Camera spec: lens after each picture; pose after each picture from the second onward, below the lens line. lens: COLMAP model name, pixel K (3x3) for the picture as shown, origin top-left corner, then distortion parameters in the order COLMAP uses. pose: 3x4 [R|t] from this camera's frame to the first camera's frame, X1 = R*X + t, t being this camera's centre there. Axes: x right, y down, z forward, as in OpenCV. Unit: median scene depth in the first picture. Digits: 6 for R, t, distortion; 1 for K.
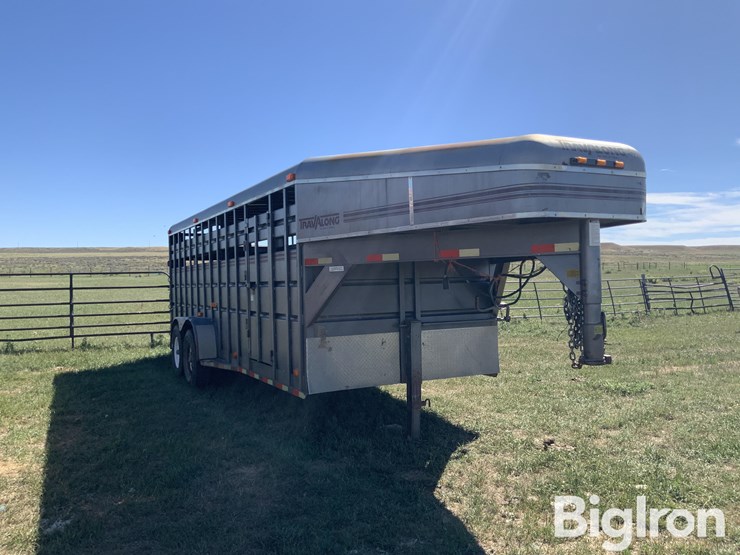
lens RADIAL K [[609.9, 0, 370.0], [0, 609.9, 277.5], [0, 0, 1]] dist [0.111721, -0.216647]
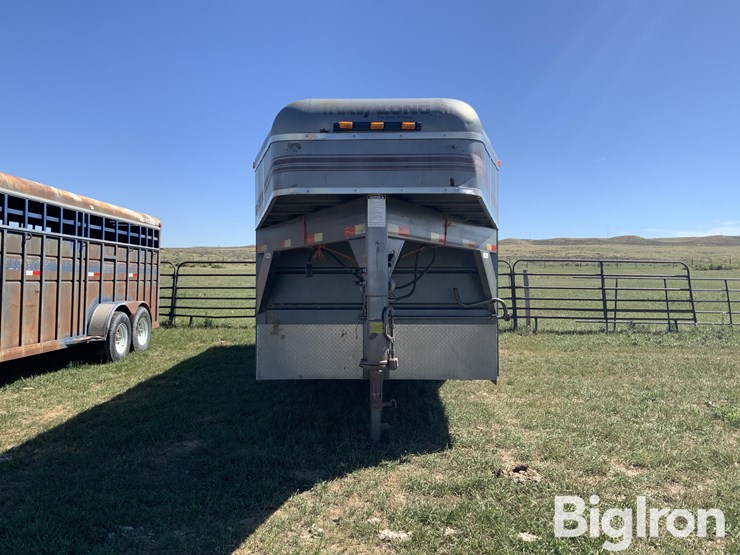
lens RADIAL K [[609.9, 0, 370.0], [0, 609.9, 277.5], [0, 0, 1]] dist [0.111721, -0.216647]
pose [[0.877550, 0.021078, -0.479021, 0.535661], [-0.015658, 0.999760, 0.015306, 0.002912], [0.479229, -0.005931, 0.877670, 0.194187]]
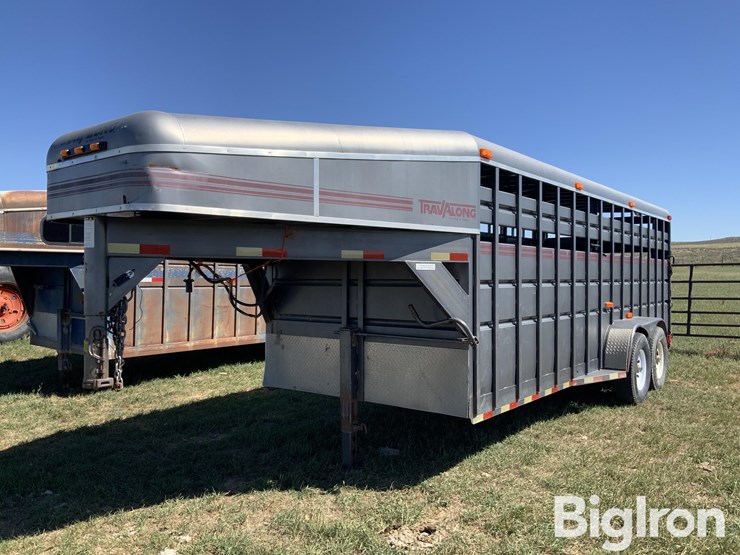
lens RADIAL K [[609.9, 0, 370.0], [0, 609.9, 277.5], [0, 0, 1]] dist [0.111721, -0.216647]
pose [[0.407579, 0.023673, -0.912863, 0.929085], [-0.009608, 0.999720, 0.021636, -0.022618], [0.913119, -0.000048, 0.407693, 0.716051]]
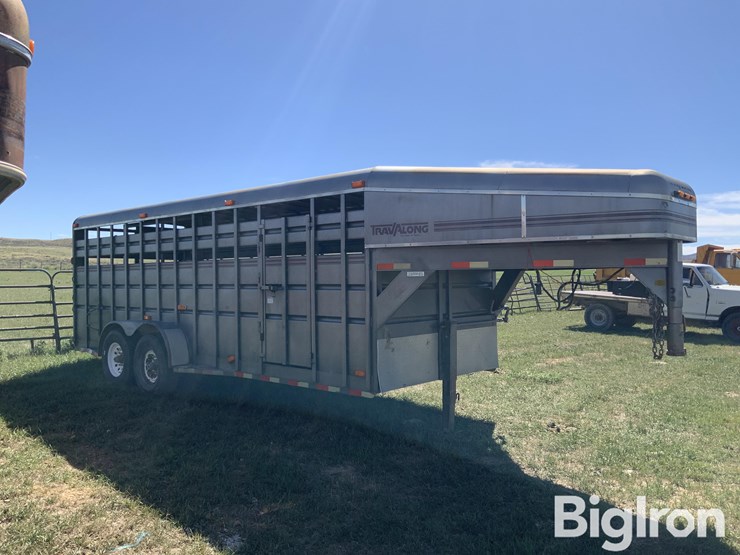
lens RADIAL K [[609.9, 0, 370.0], [0, 609.9, 277.5], [0, 0, 1]] dist [0.111721, -0.216647]
pose [[0.936127, 0.016213, 0.351289, -0.475913], [-0.015570, 0.999868, -0.004656, -0.001813], [-0.351318, -0.001111, 0.936256, 0.028226]]
